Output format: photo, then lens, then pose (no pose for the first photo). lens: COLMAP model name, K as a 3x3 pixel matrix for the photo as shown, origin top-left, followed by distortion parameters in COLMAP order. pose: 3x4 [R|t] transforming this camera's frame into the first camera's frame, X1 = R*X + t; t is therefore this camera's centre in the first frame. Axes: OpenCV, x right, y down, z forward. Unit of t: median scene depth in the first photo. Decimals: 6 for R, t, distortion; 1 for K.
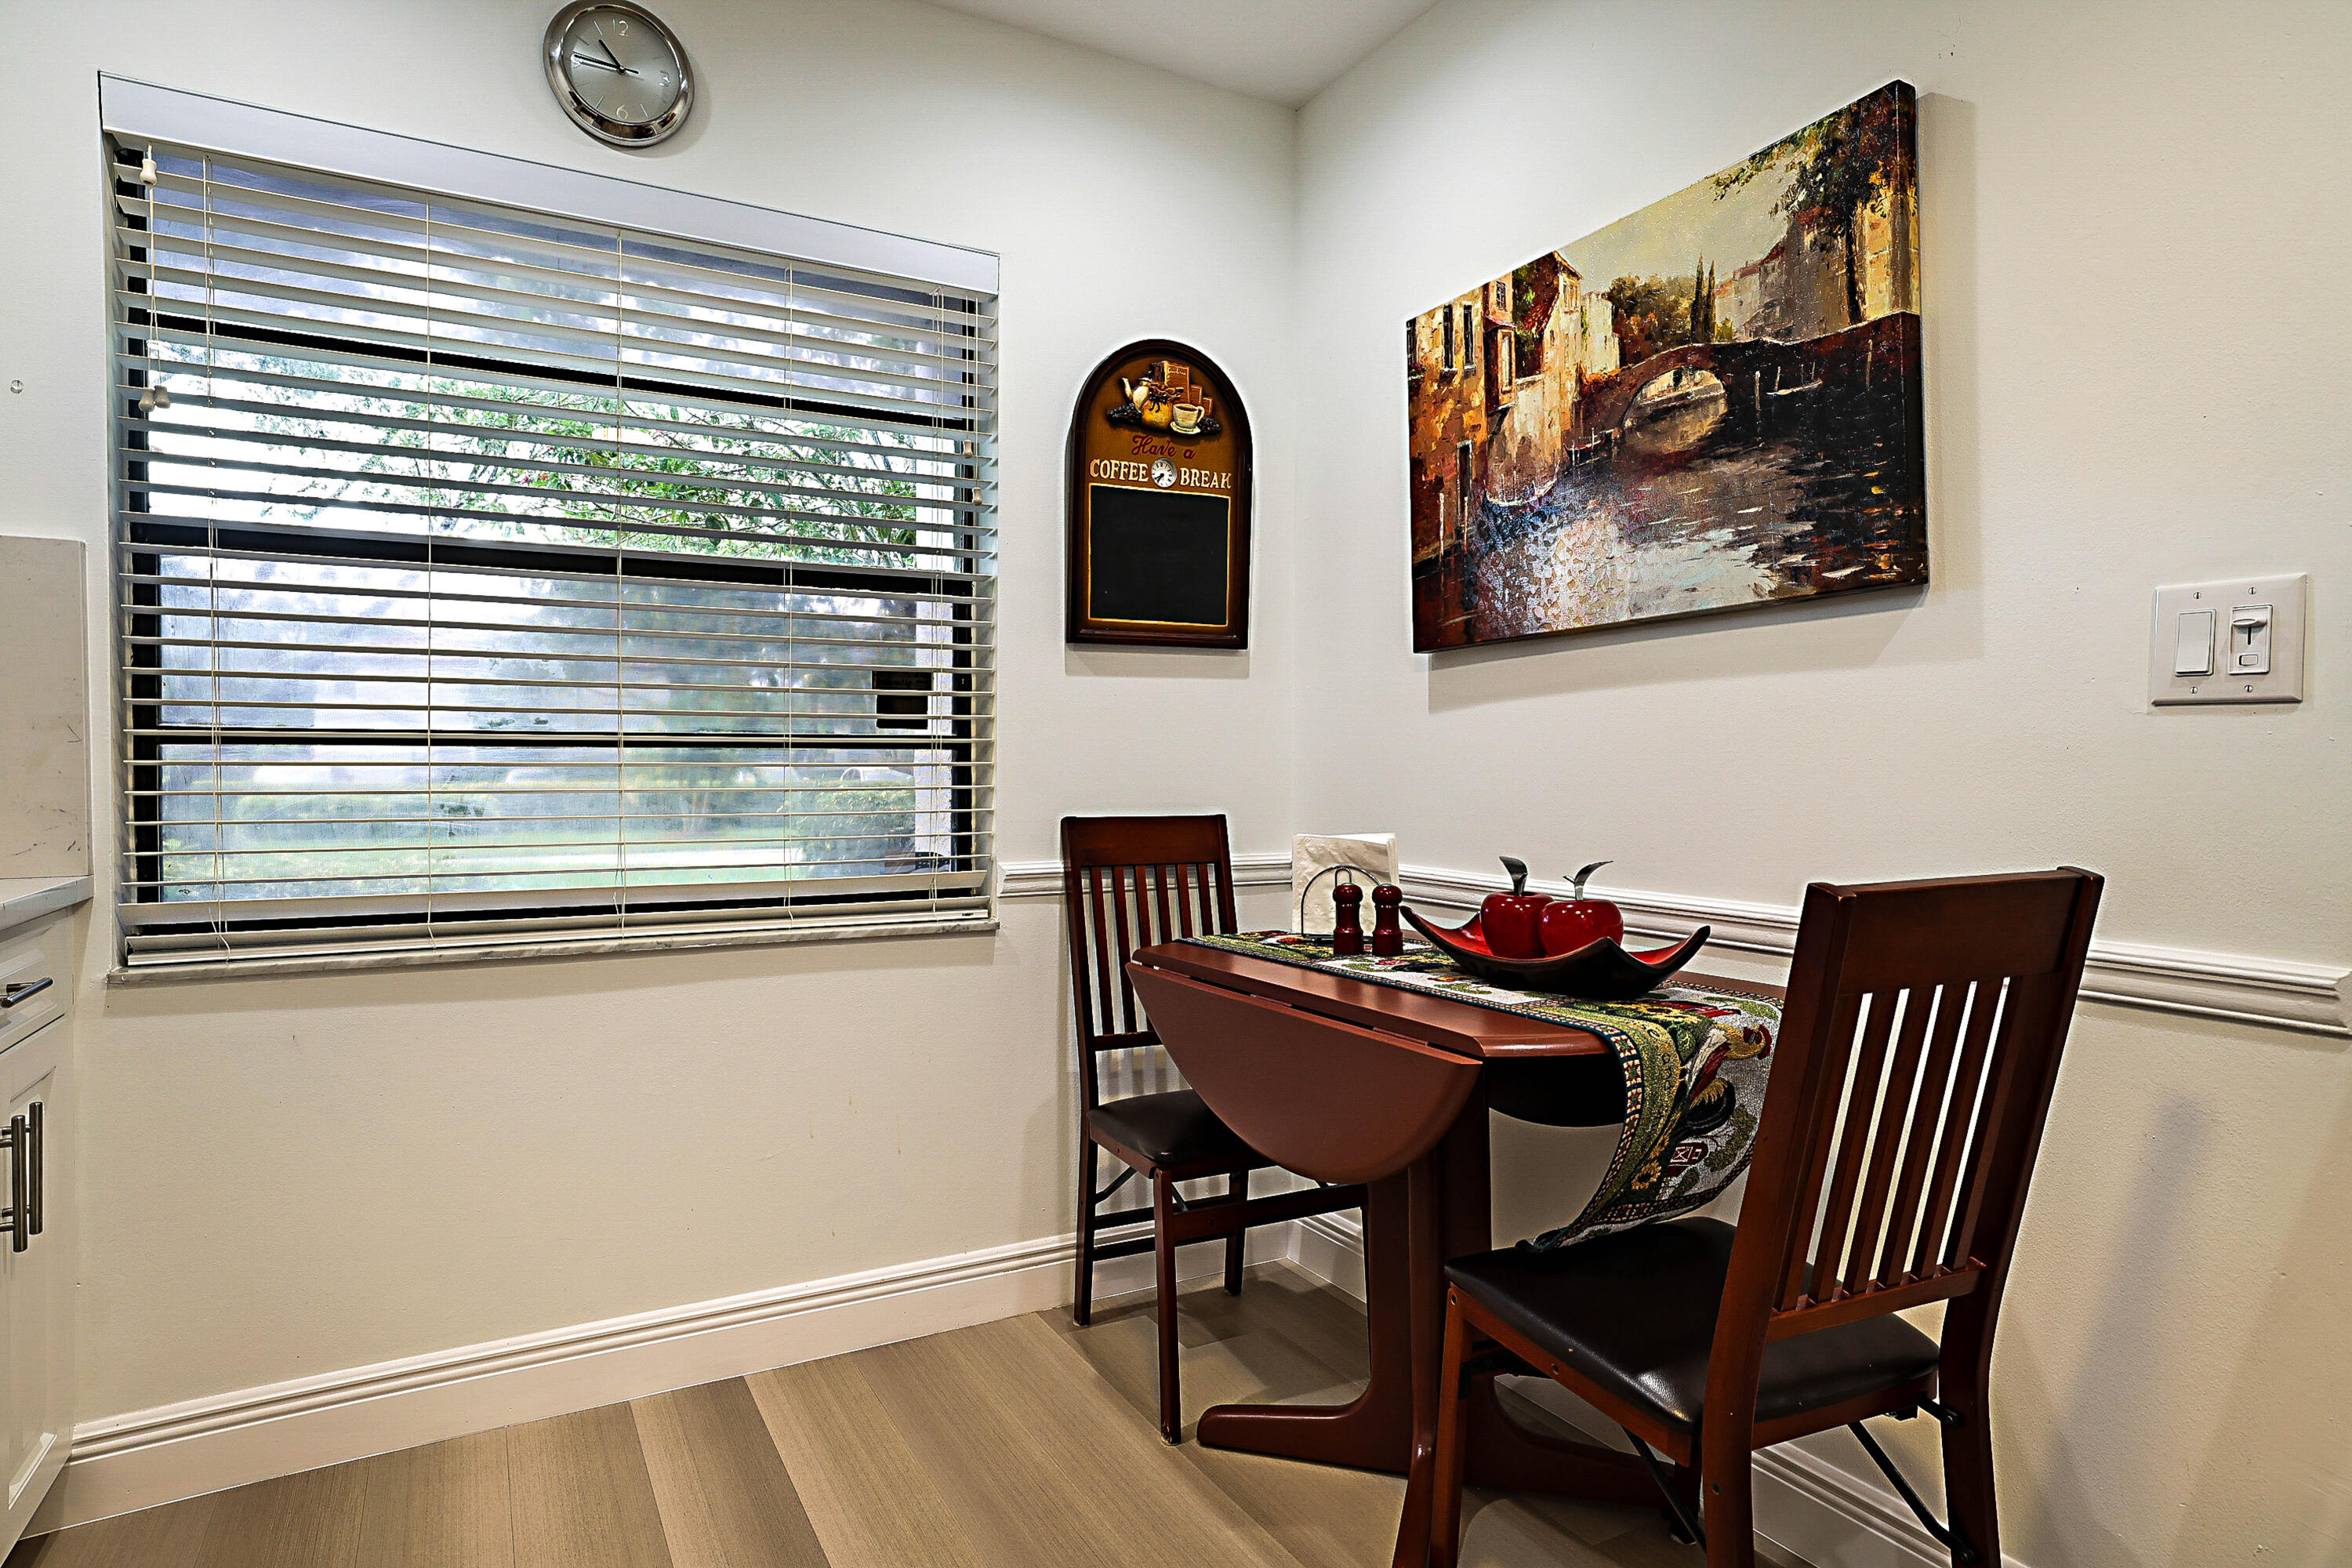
lens RADIAL K [[1056.9, 0, 1175.4], [0, 1056.9, 762.2], [0, 0, 1]] dist [-0.001635, -0.000089]
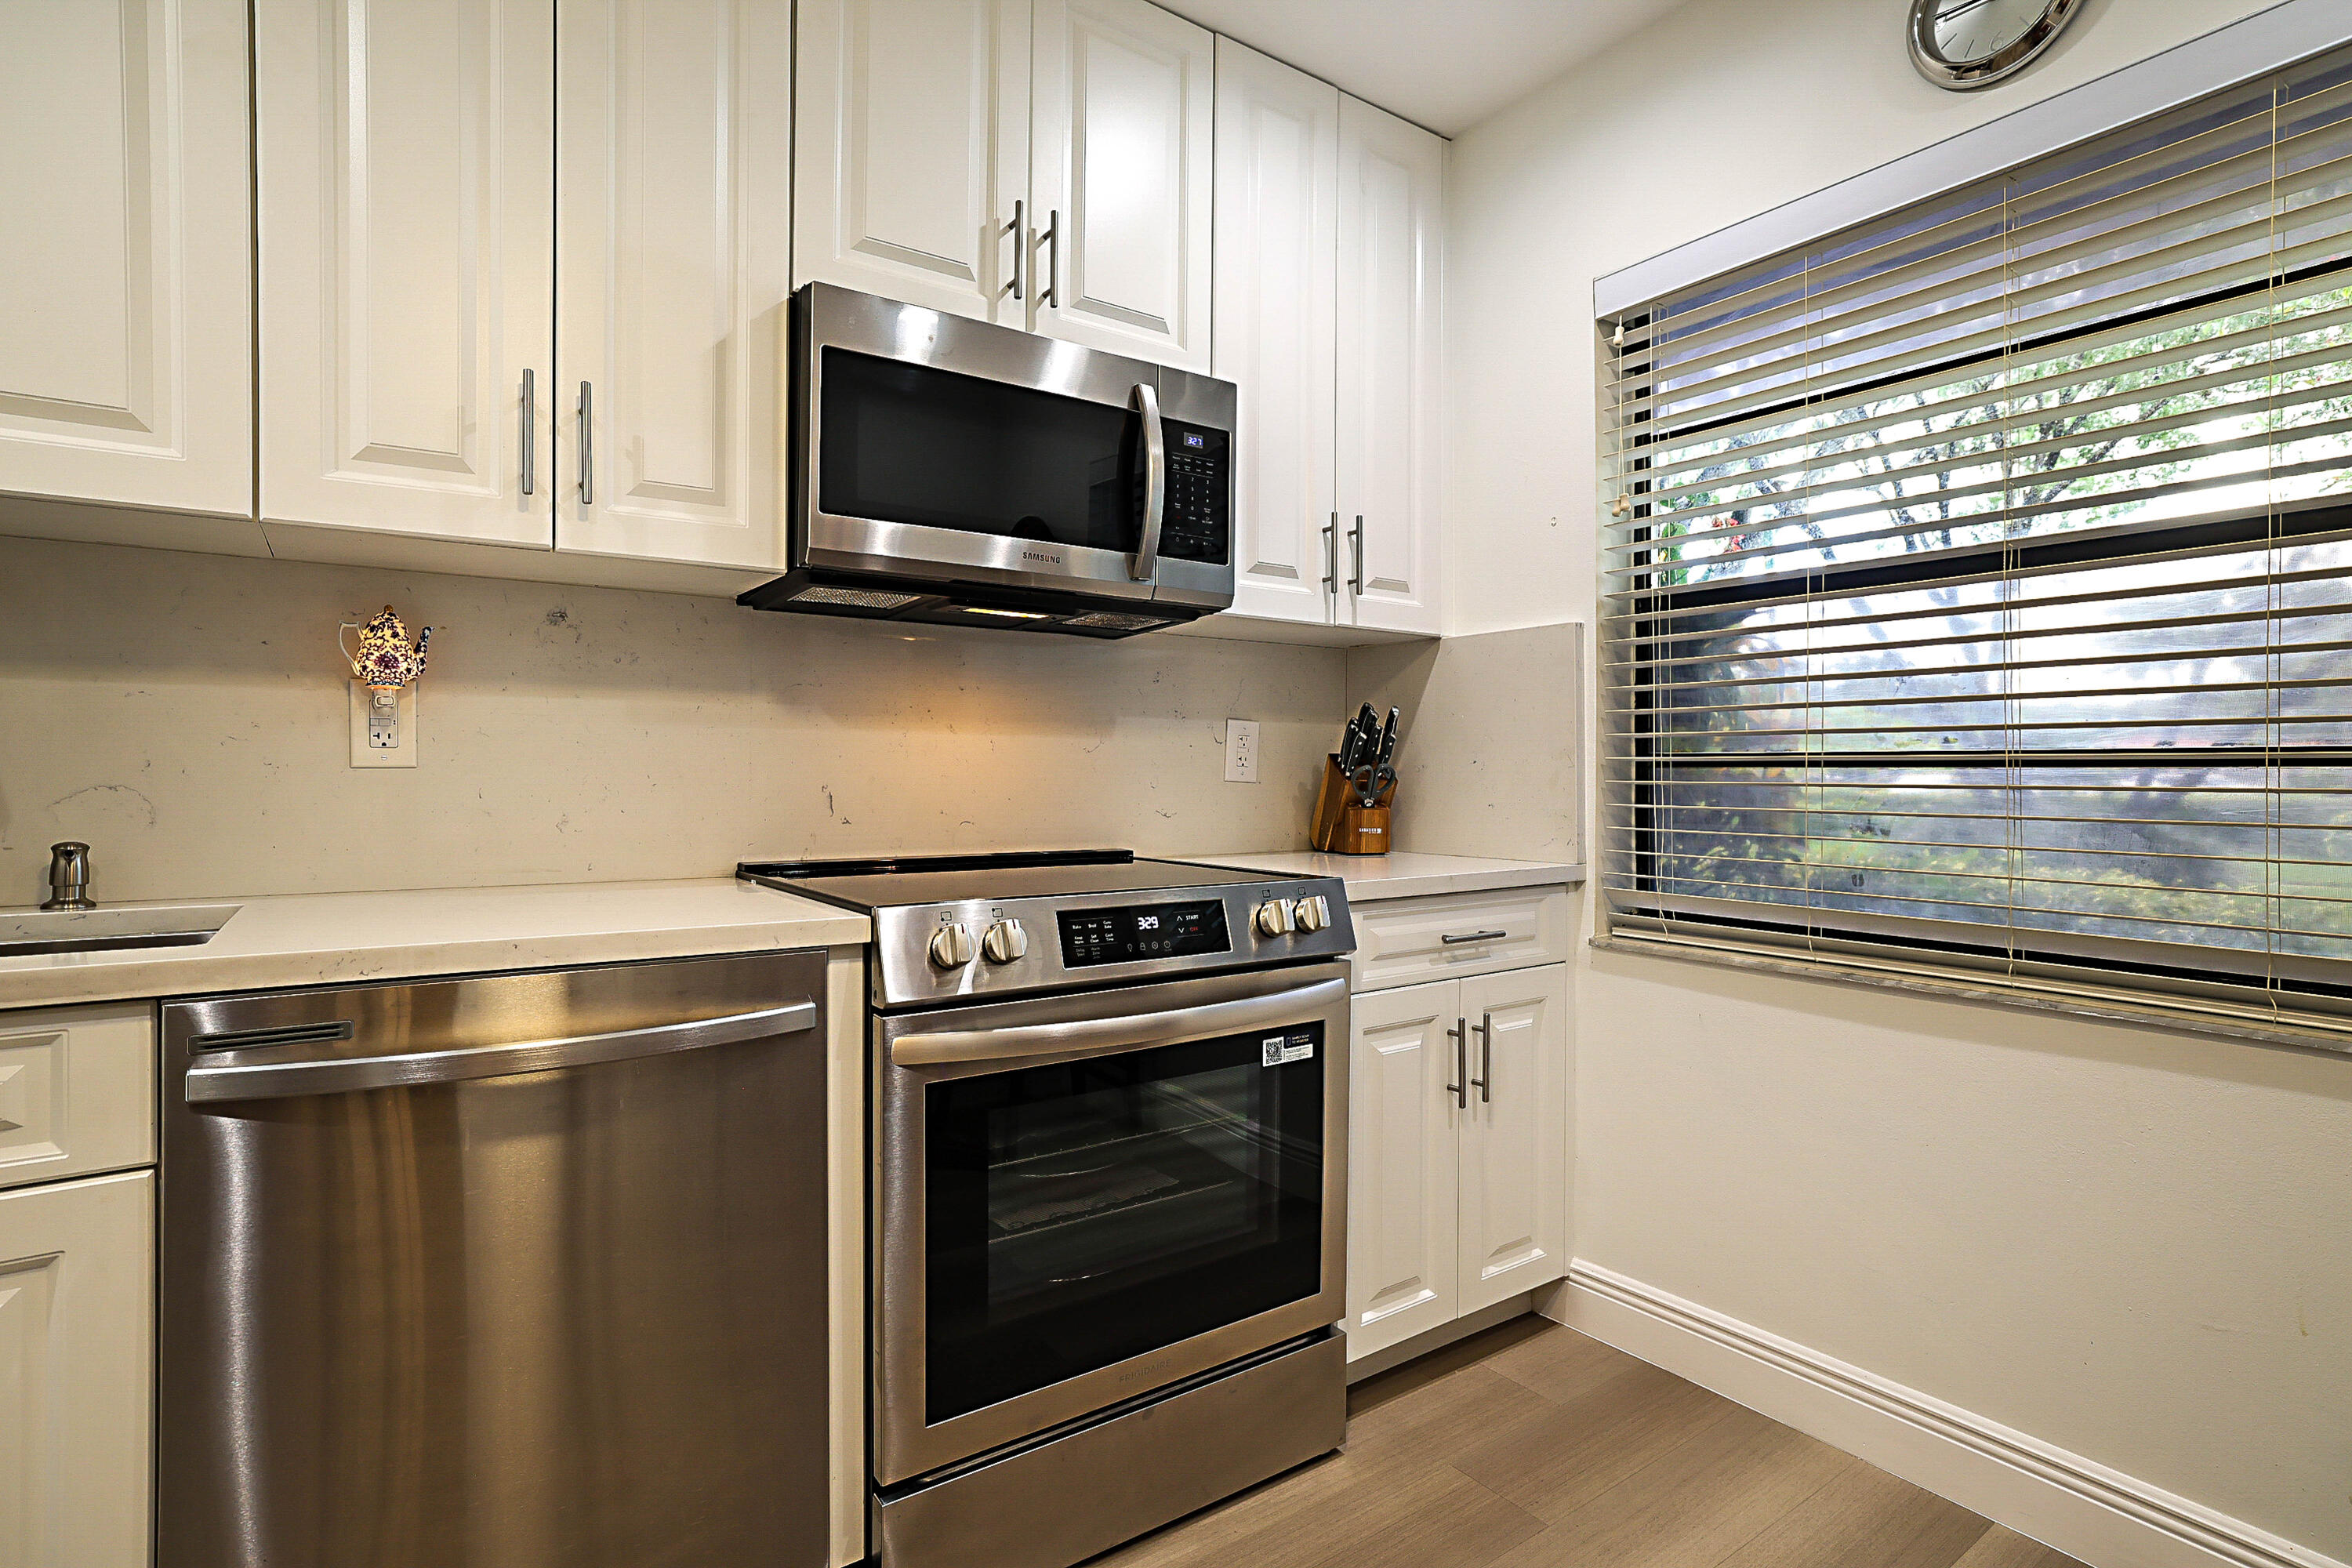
lens RADIAL K [[1159.5, 0, 1176.0], [0, 1159.5, 784.0], [0, 0, 1]] dist [-0.002737, 0.042536]
pose [[0.216536, 0.004875, -0.976263, 0.308097], [-0.006405, 0.999973, 0.003573, 0.000426], [0.976254, 0.005479, 0.216561, 0.135417]]
